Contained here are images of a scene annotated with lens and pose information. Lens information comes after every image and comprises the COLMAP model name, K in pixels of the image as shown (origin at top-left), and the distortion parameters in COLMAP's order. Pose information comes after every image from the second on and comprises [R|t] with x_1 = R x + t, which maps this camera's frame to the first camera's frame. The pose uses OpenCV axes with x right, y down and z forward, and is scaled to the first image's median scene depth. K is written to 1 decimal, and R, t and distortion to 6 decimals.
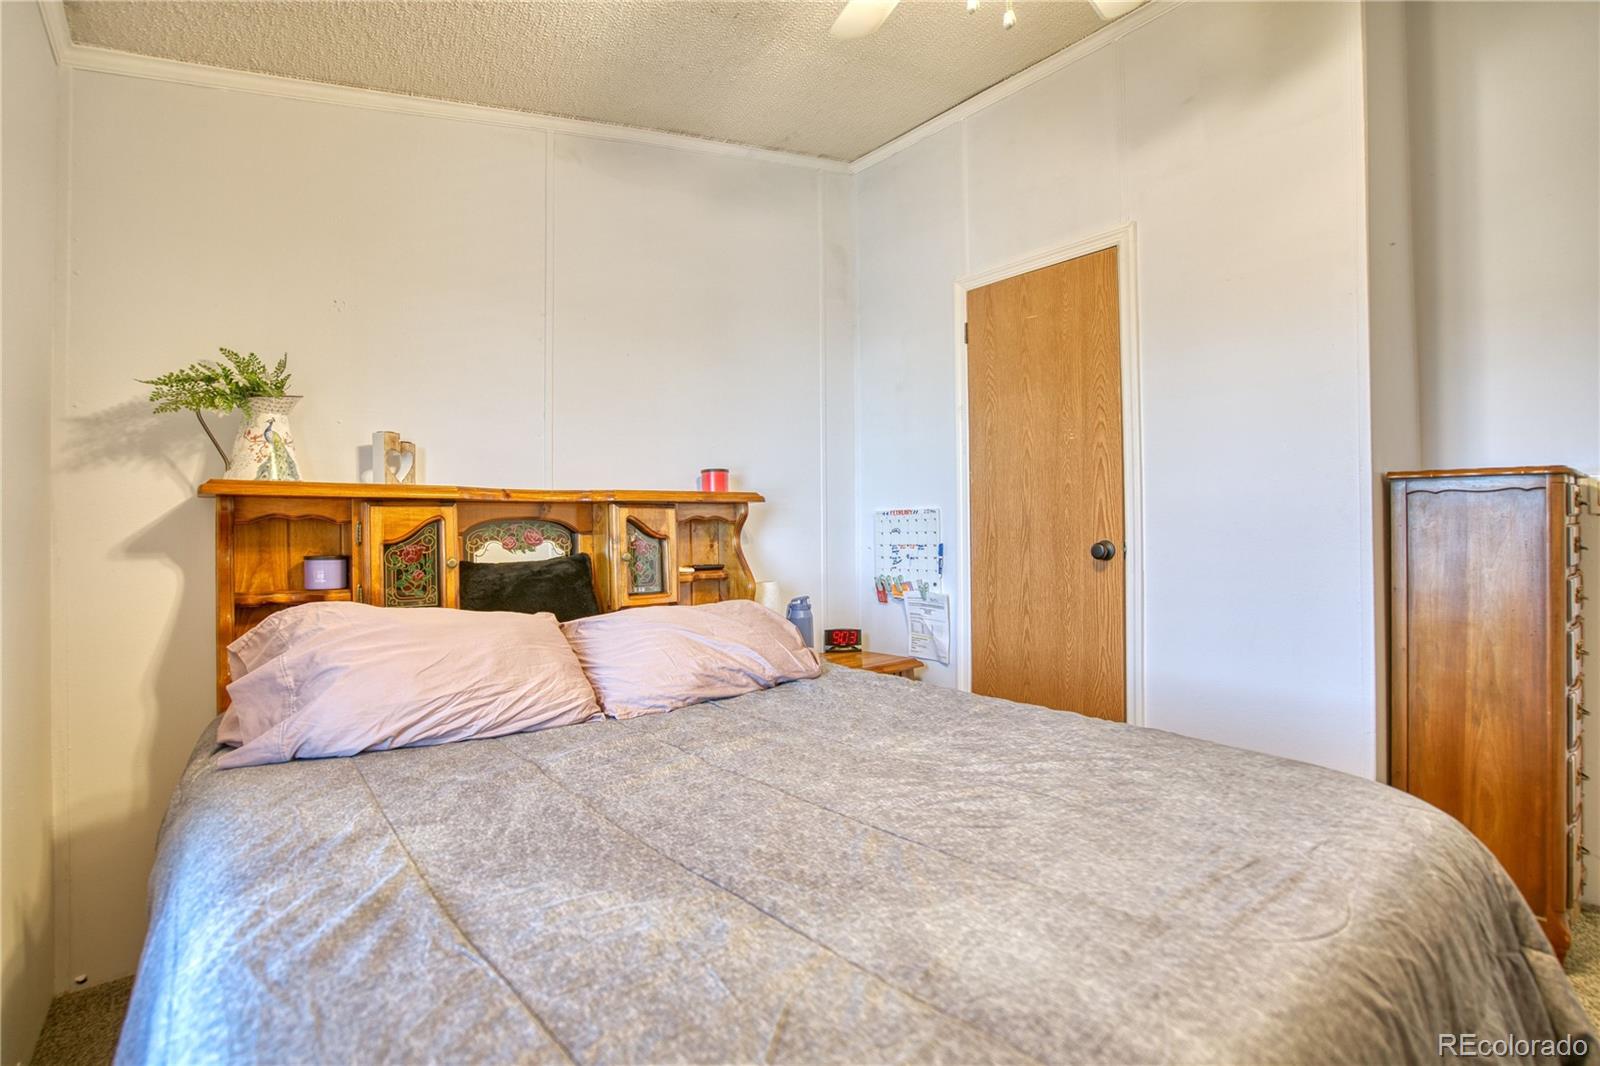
lens RADIAL K [[737.0, 0, 796.7], [0, 737.0, 528.3], [0, 0, 1]] dist [-0.066973, 0.028015]
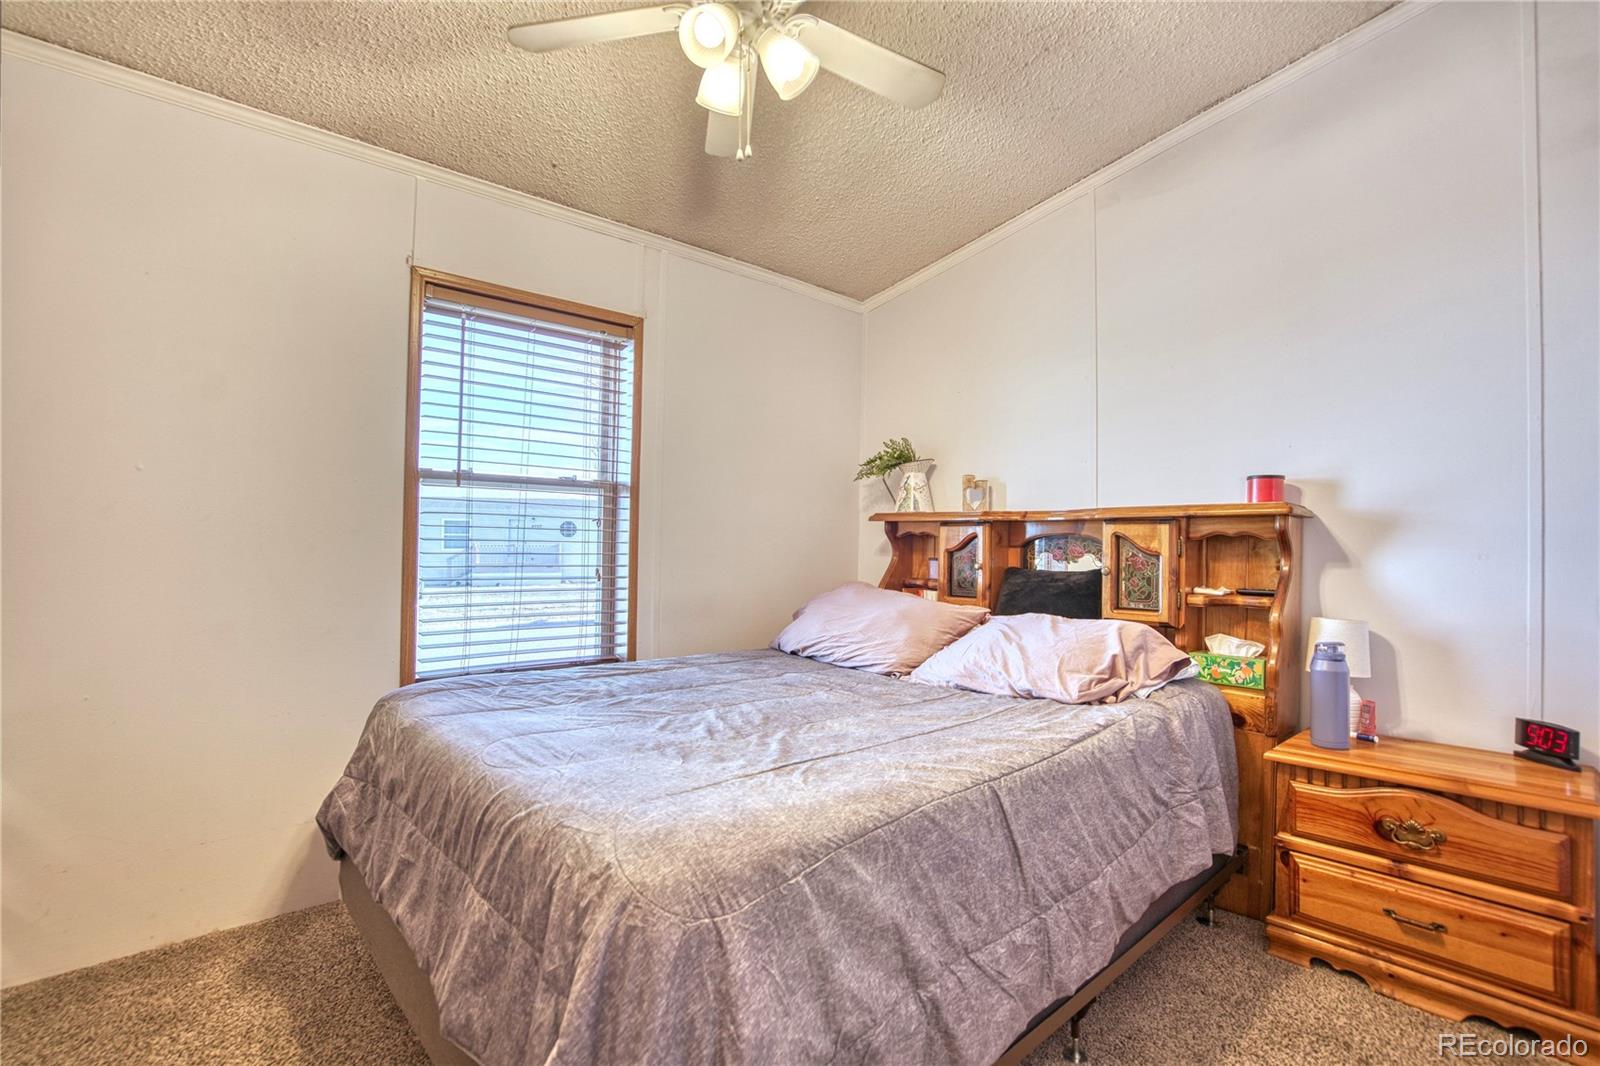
lens RADIAL K [[737.0, 0, 796.7], [0, 737.0, 528.3], [0, 0, 1]] dist [-0.066973, 0.028015]
pose [[0.060399, -0.007323, -0.998147, 0.779066], [-0.011630, 0.999900, -0.008040, -0.008701], [0.998107, 0.012094, 0.060308, 0.492932]]
